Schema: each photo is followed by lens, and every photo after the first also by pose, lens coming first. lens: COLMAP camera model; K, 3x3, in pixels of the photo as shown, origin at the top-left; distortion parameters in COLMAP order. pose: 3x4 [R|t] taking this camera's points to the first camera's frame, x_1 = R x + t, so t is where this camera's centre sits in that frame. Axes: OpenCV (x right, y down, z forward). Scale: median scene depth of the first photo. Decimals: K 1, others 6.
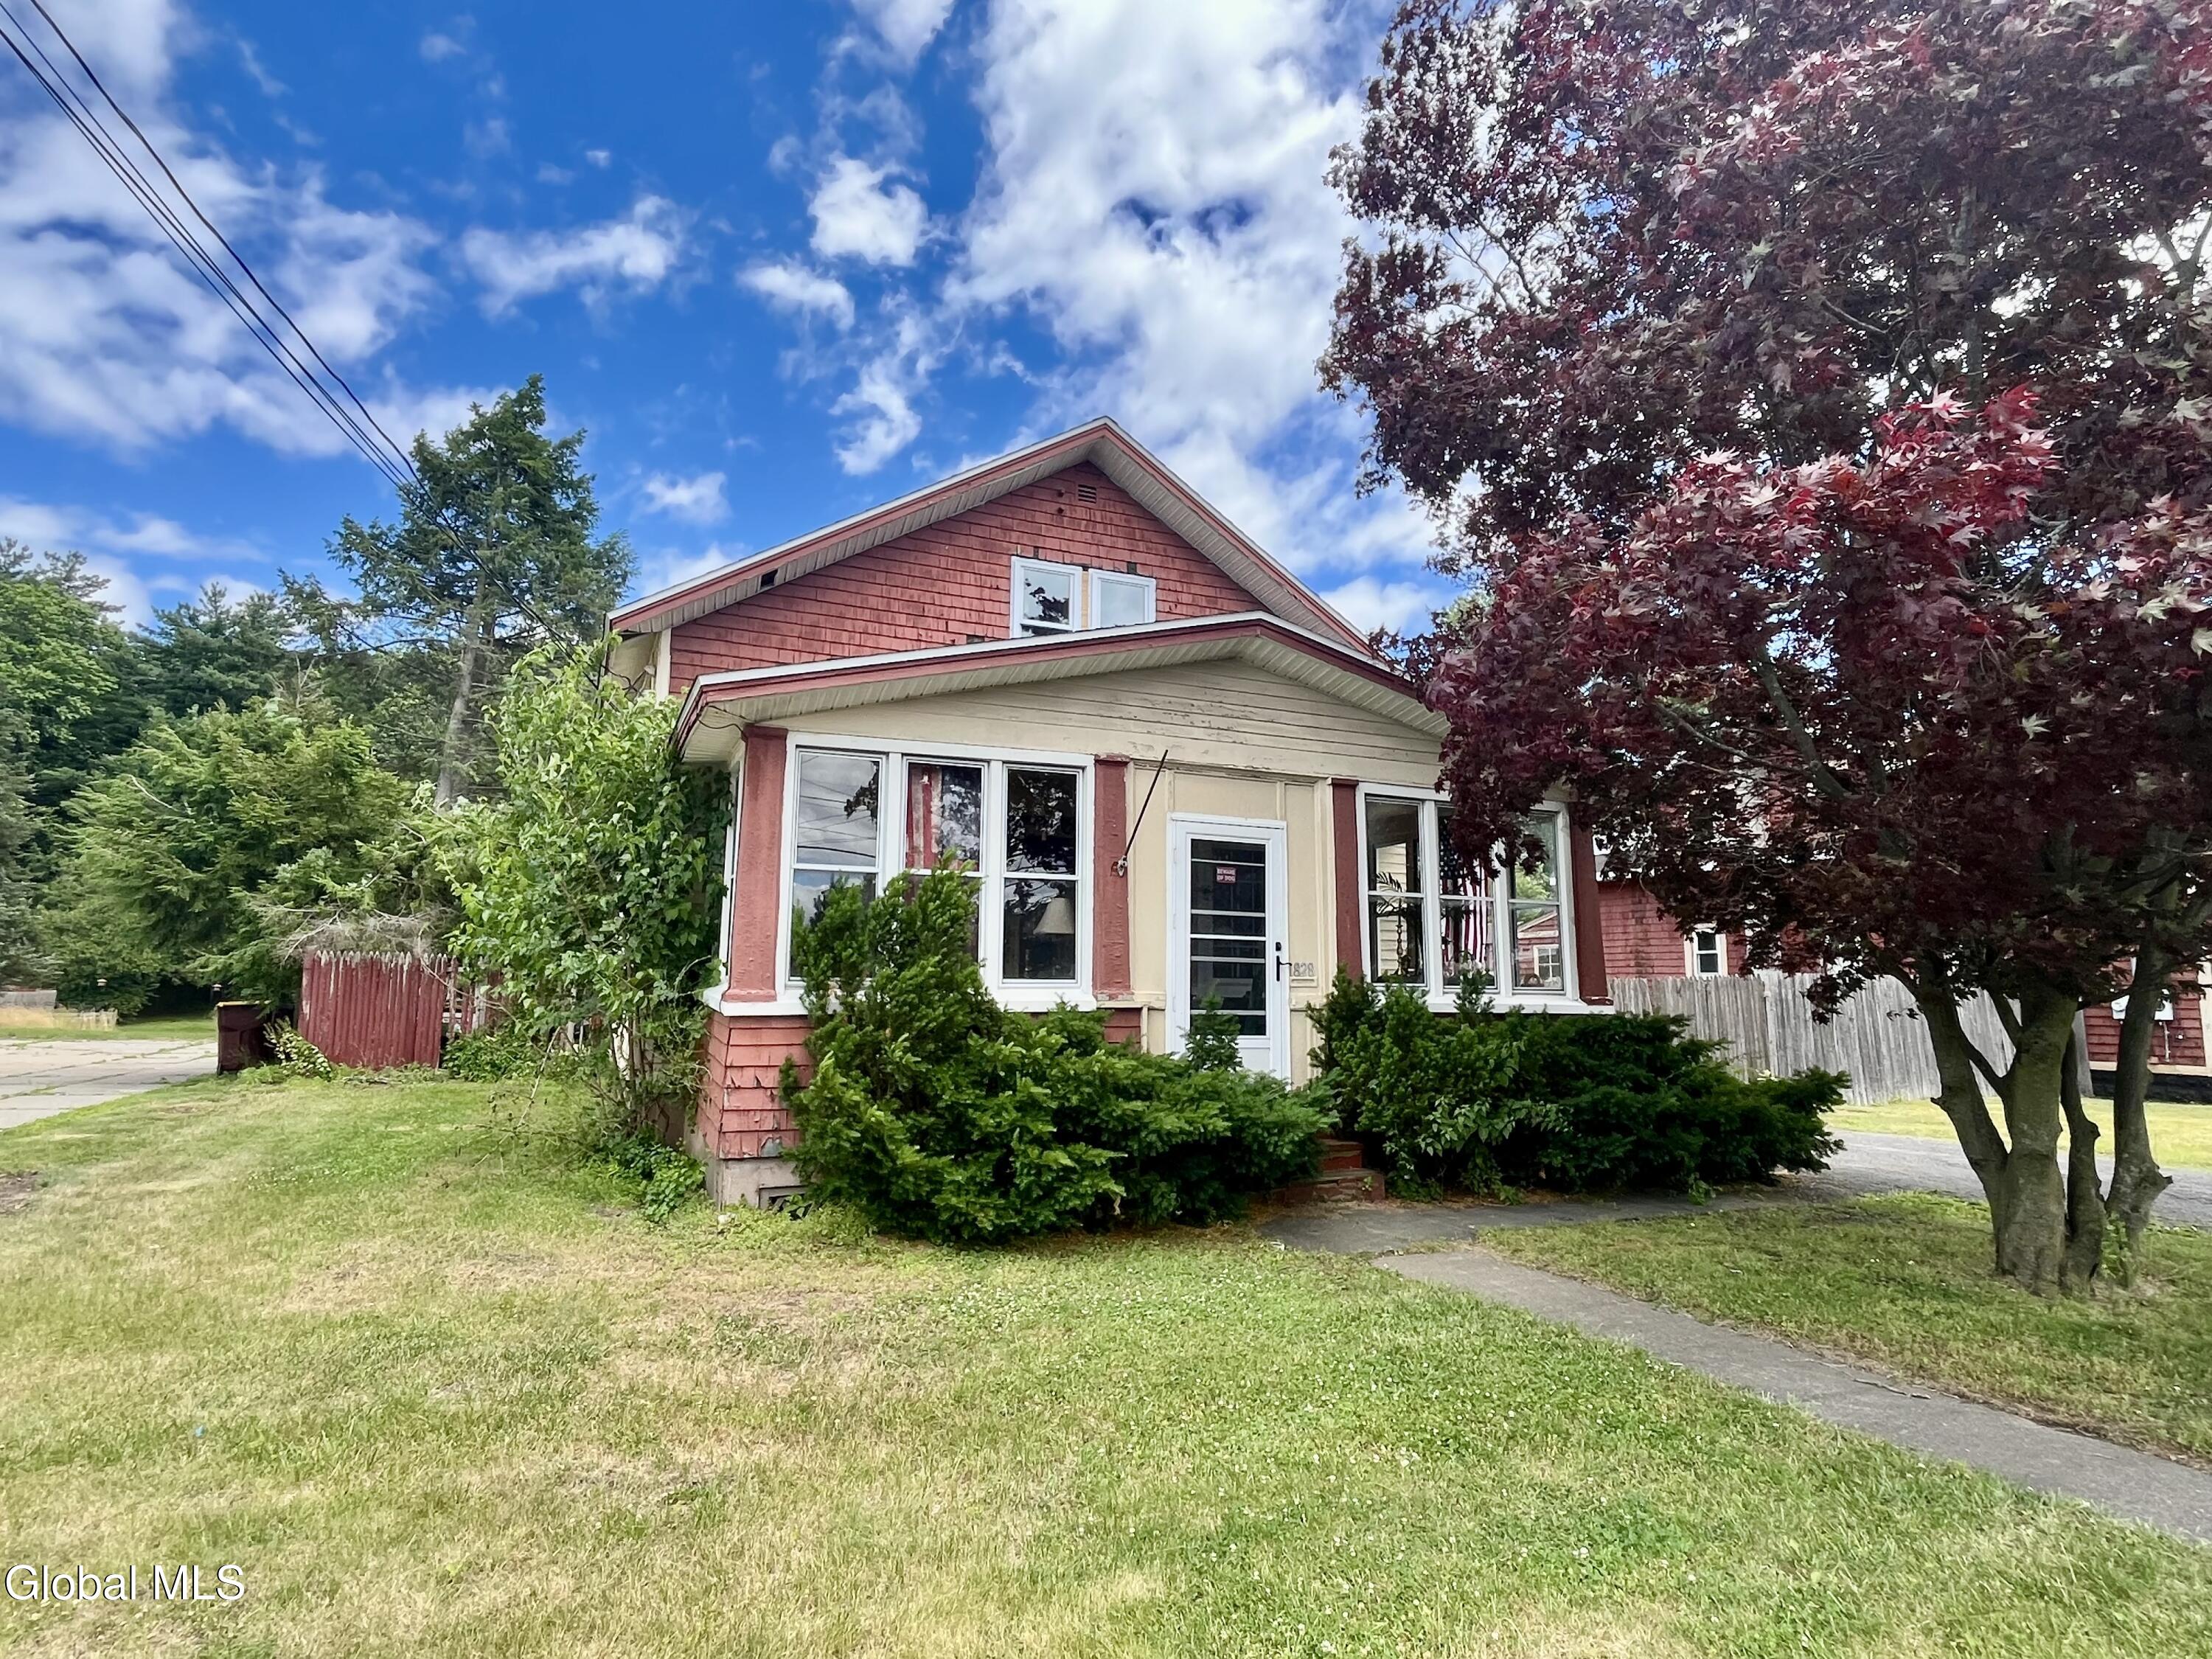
lens RADIAL K [[1200.3, 0, 1108.4], [0, 1200.3, 822.9], [0, 0, 1]] dist [0.000569, -0.001013]
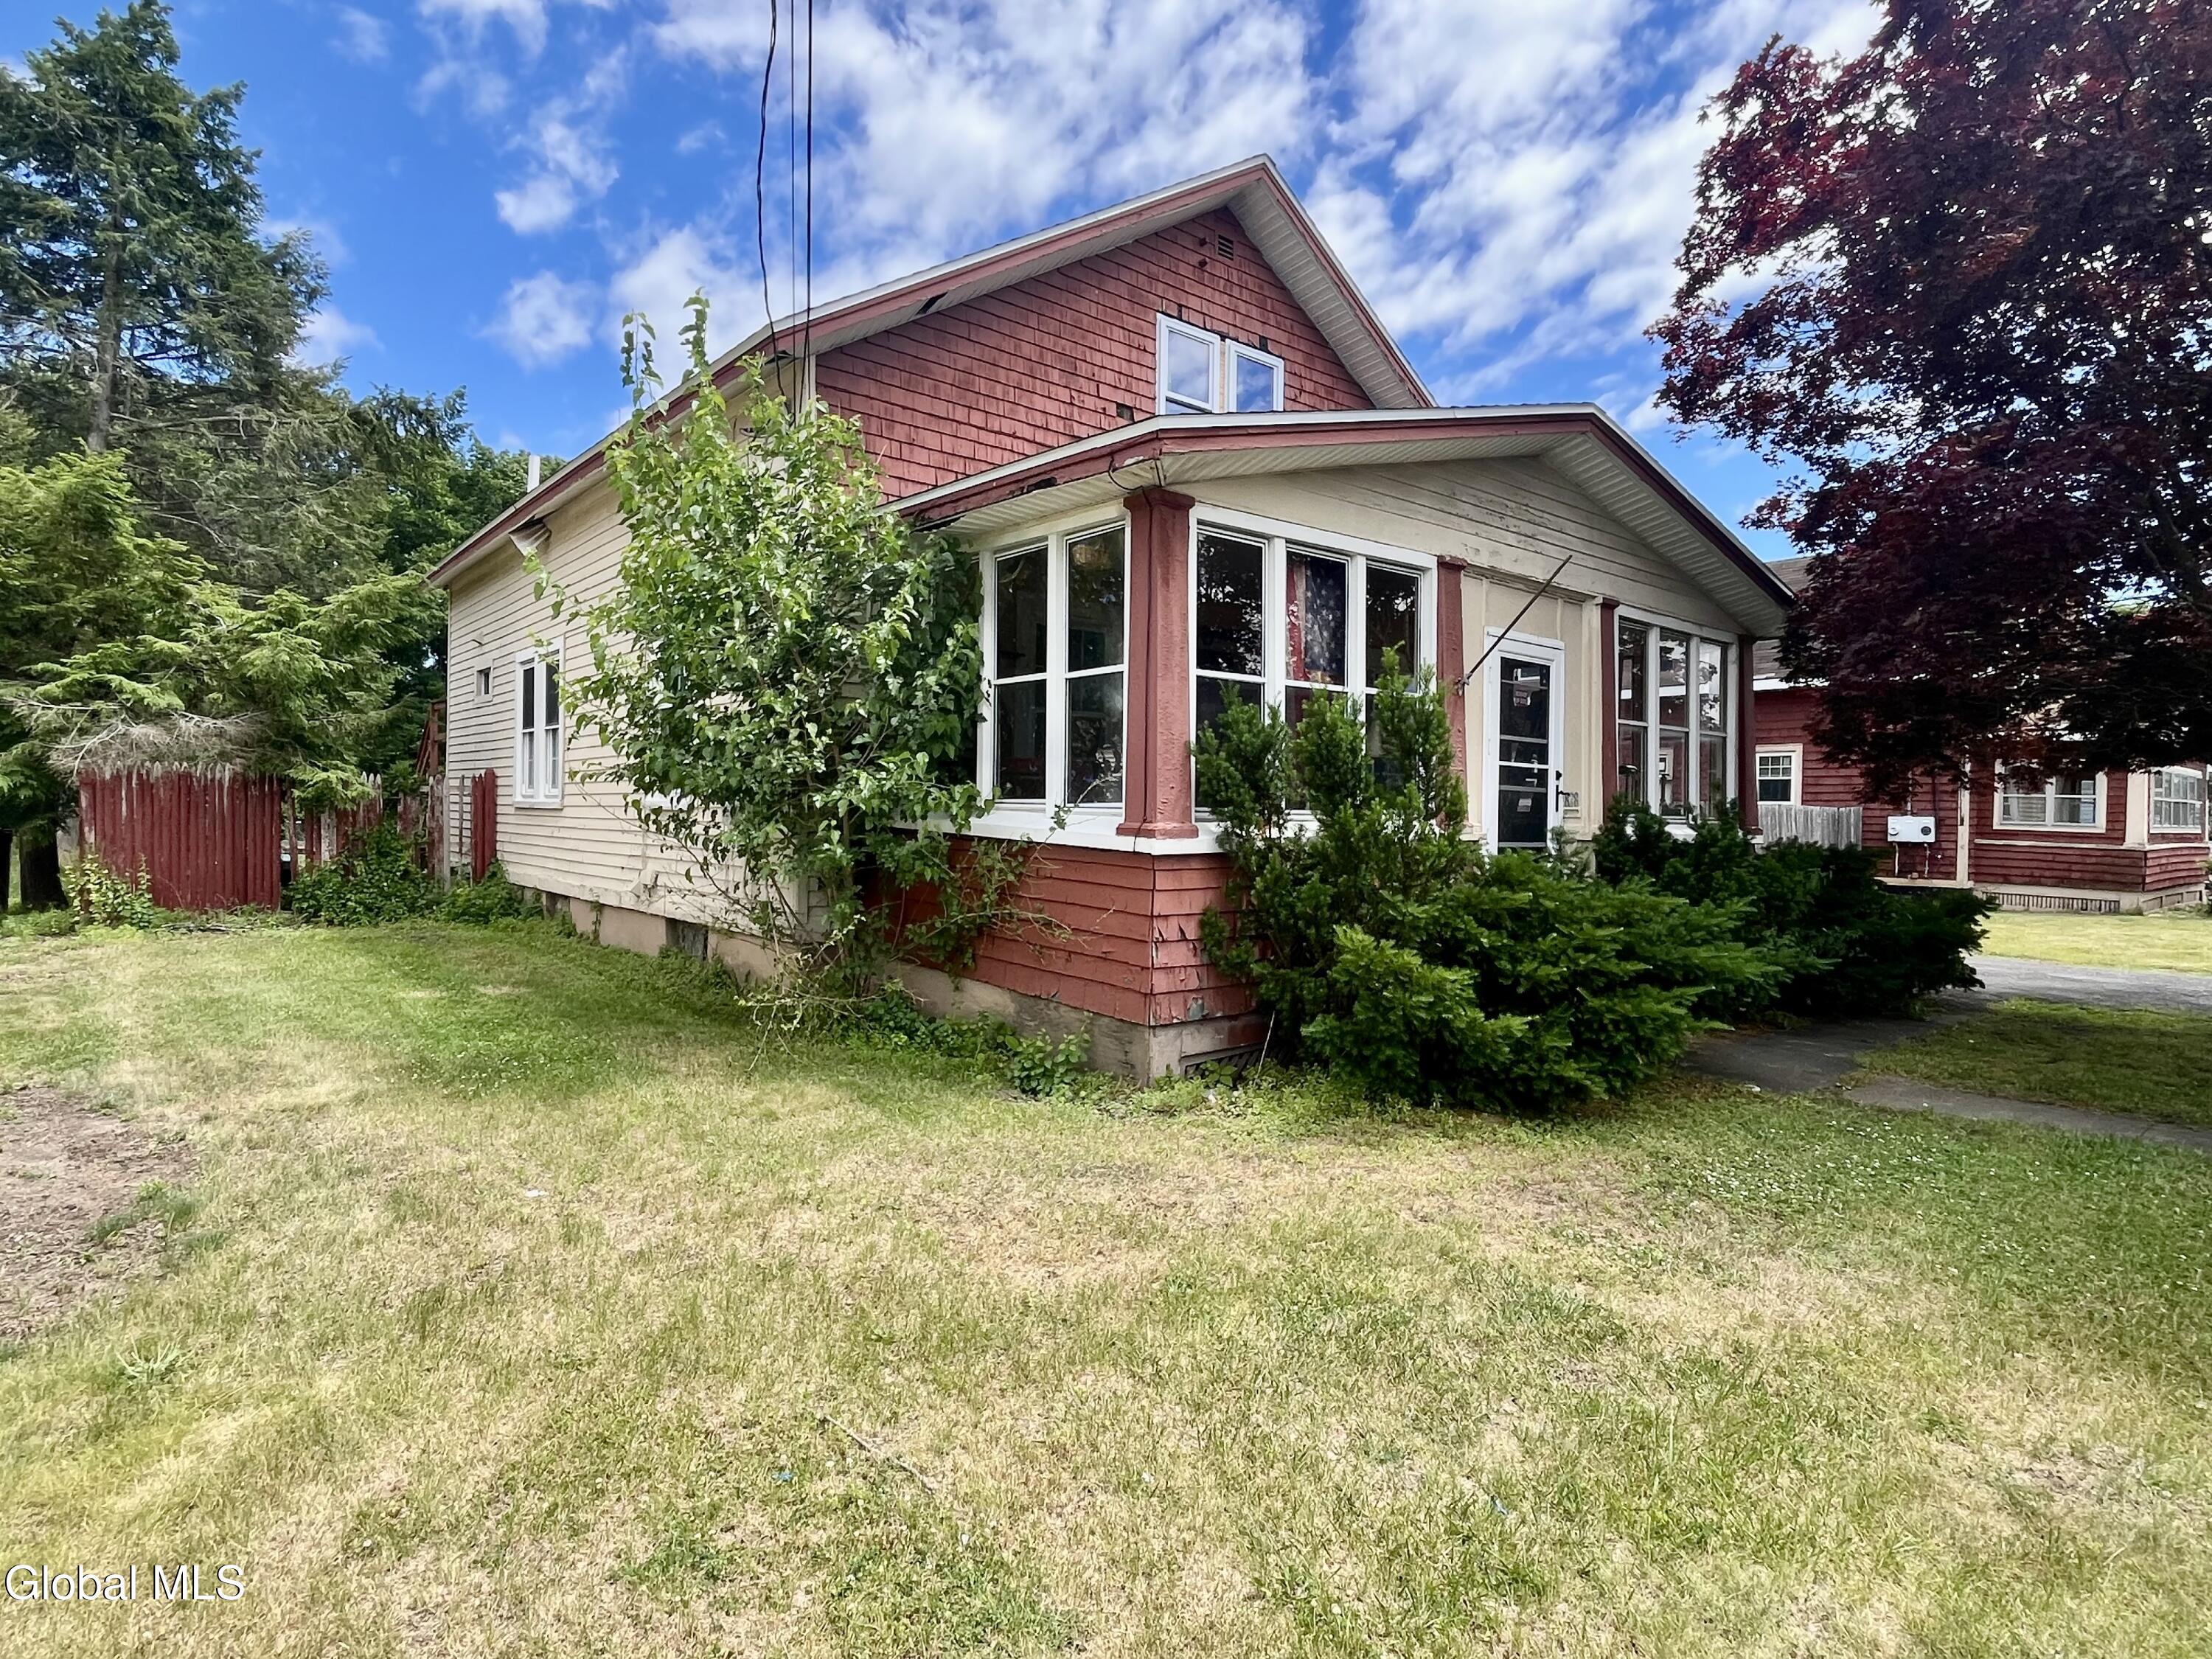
lens RADIAL K [[1200.3, 0, 1108.4], [0, 1200.3, 822.9], [0, 0, 1]] dist [0.000569, -0.001013]
pose [[0.959773, 0.000589, 0.280776, -0.473928], [-0.042466, 0.988799, 0.143087, 0.020249], [-0.277547, -0.149255, 0.949047, 0.199759]]
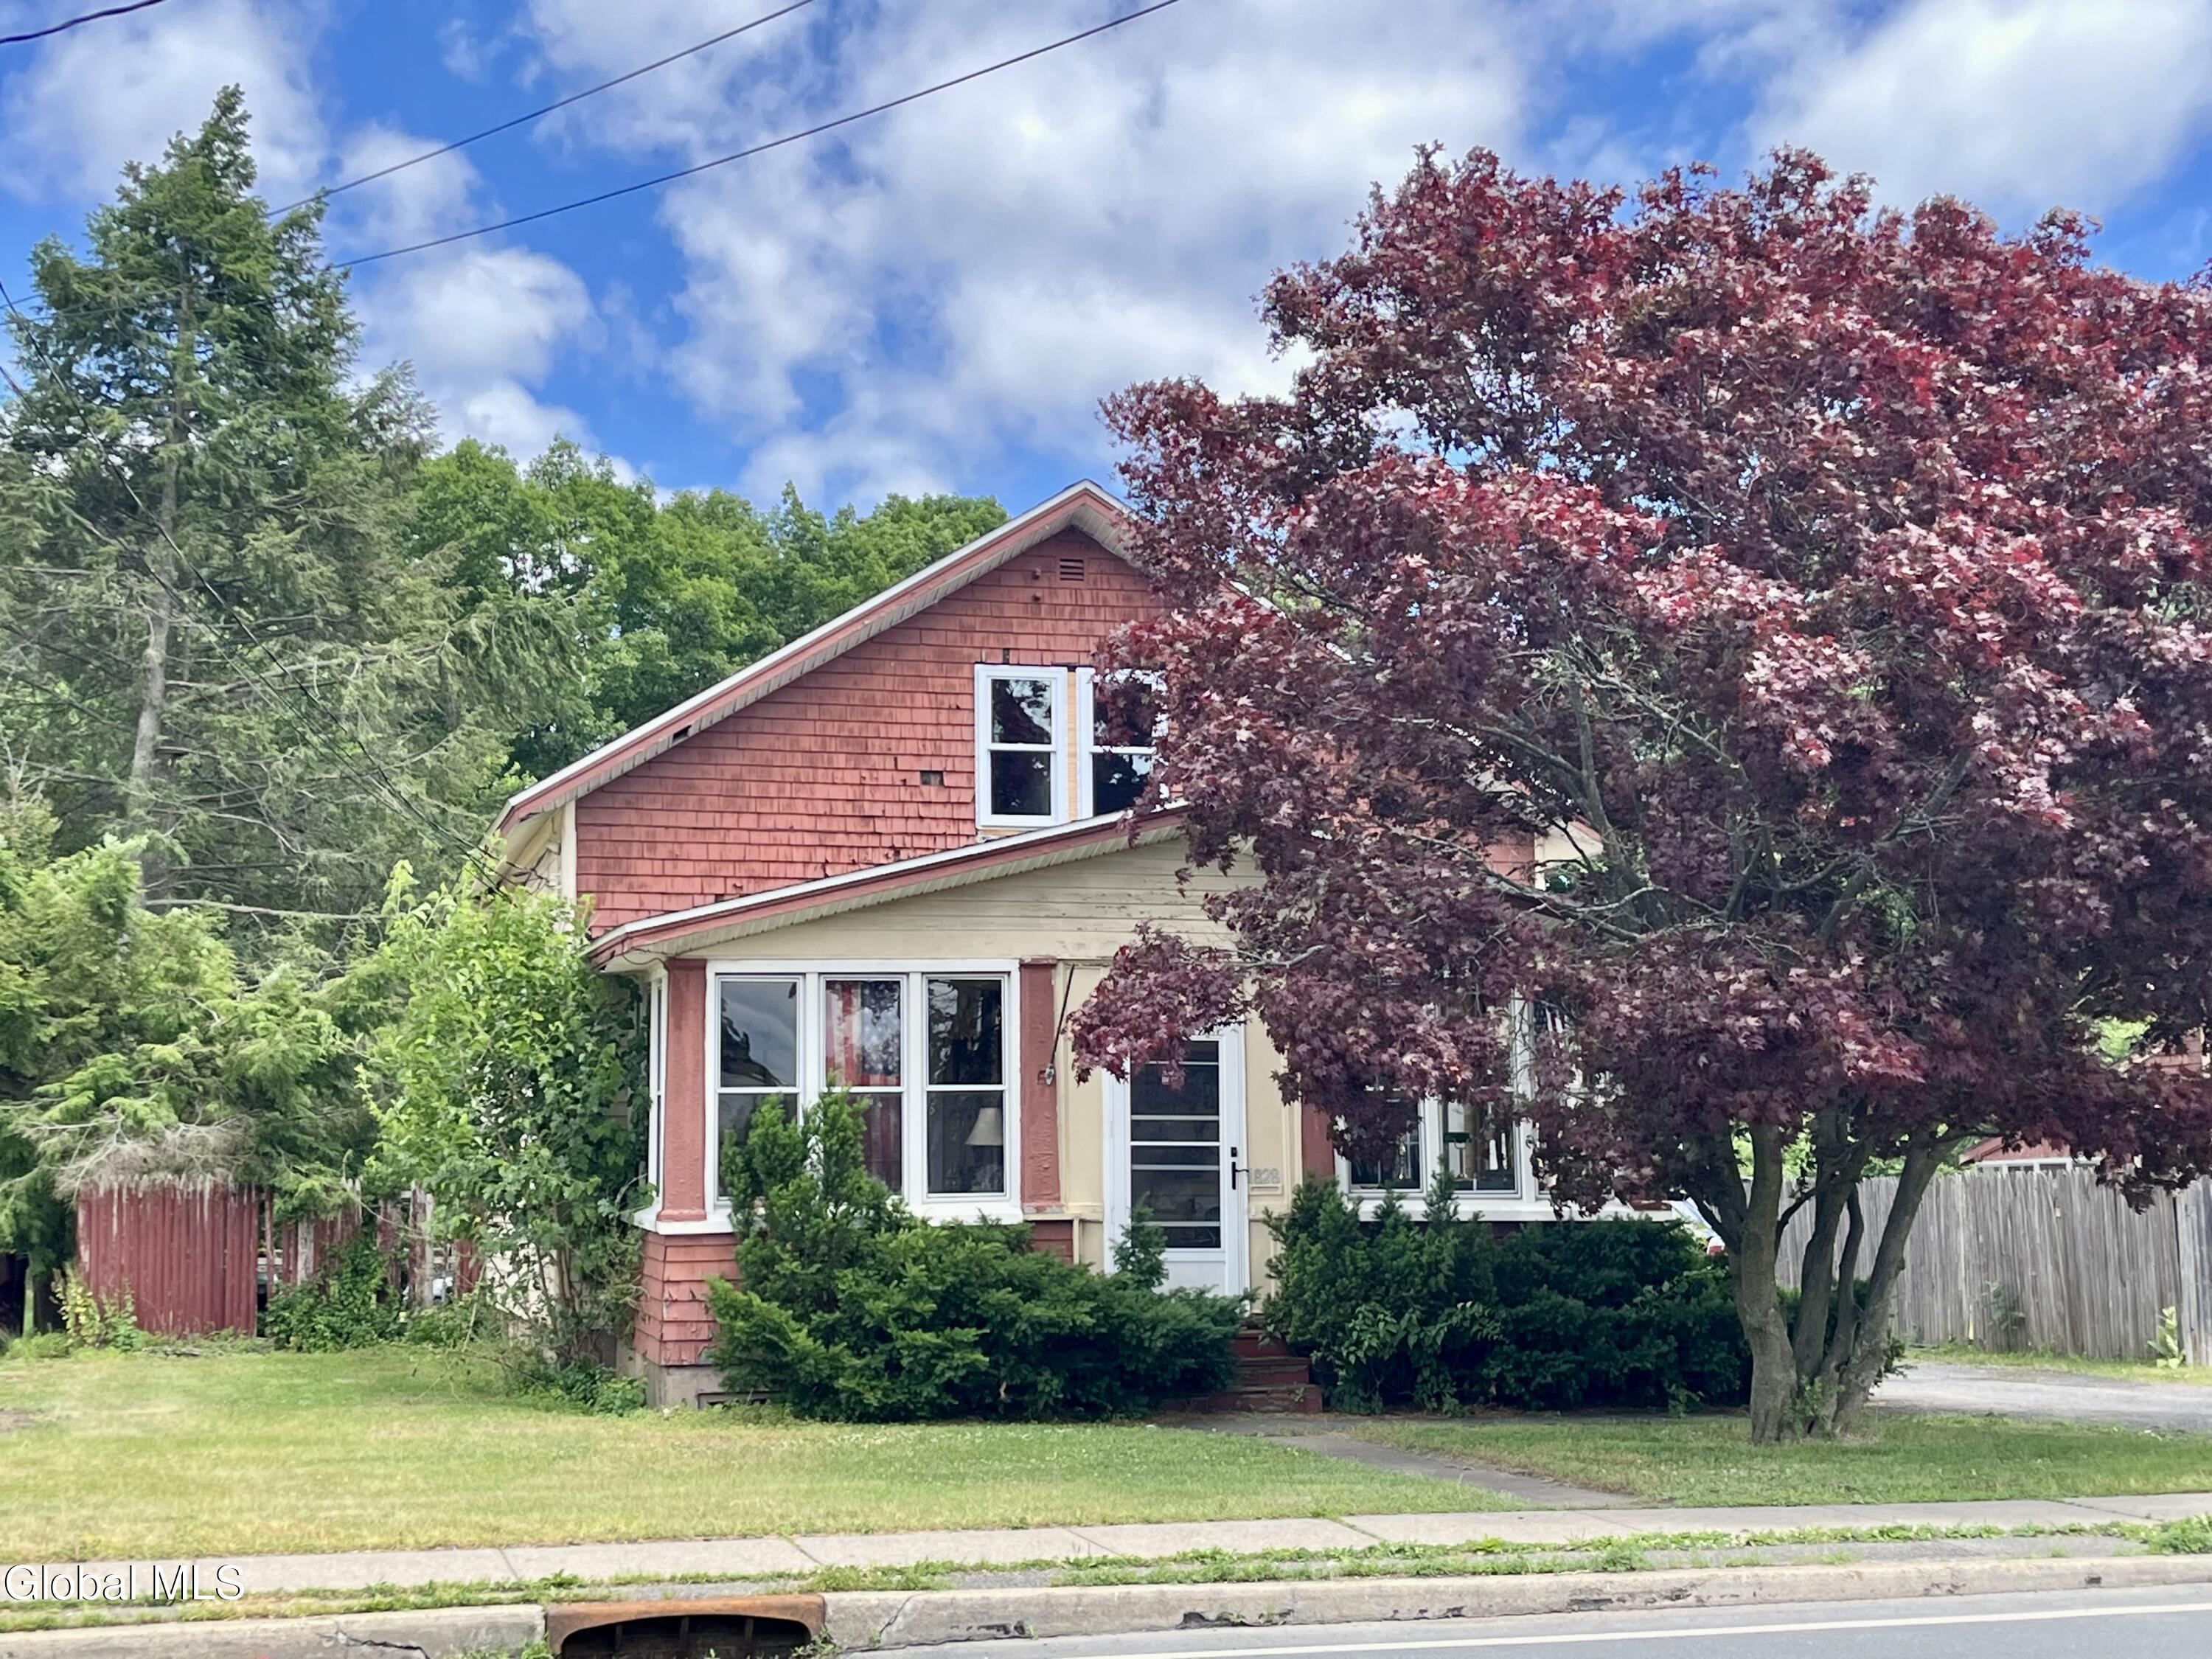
lens RADIAL K [[3213.1, 0, 1106.0], [0, 3213.1, 829.5], [0, 0, 1]] dist [0.098073, -0.106527]
pose [[0.987894, -0.038859, -0.150183, 0.434557], [0.041756, 0.998997, 0.016188, -0.193126], [0.149403, -0.022263, 0.988526, -1.487070]]
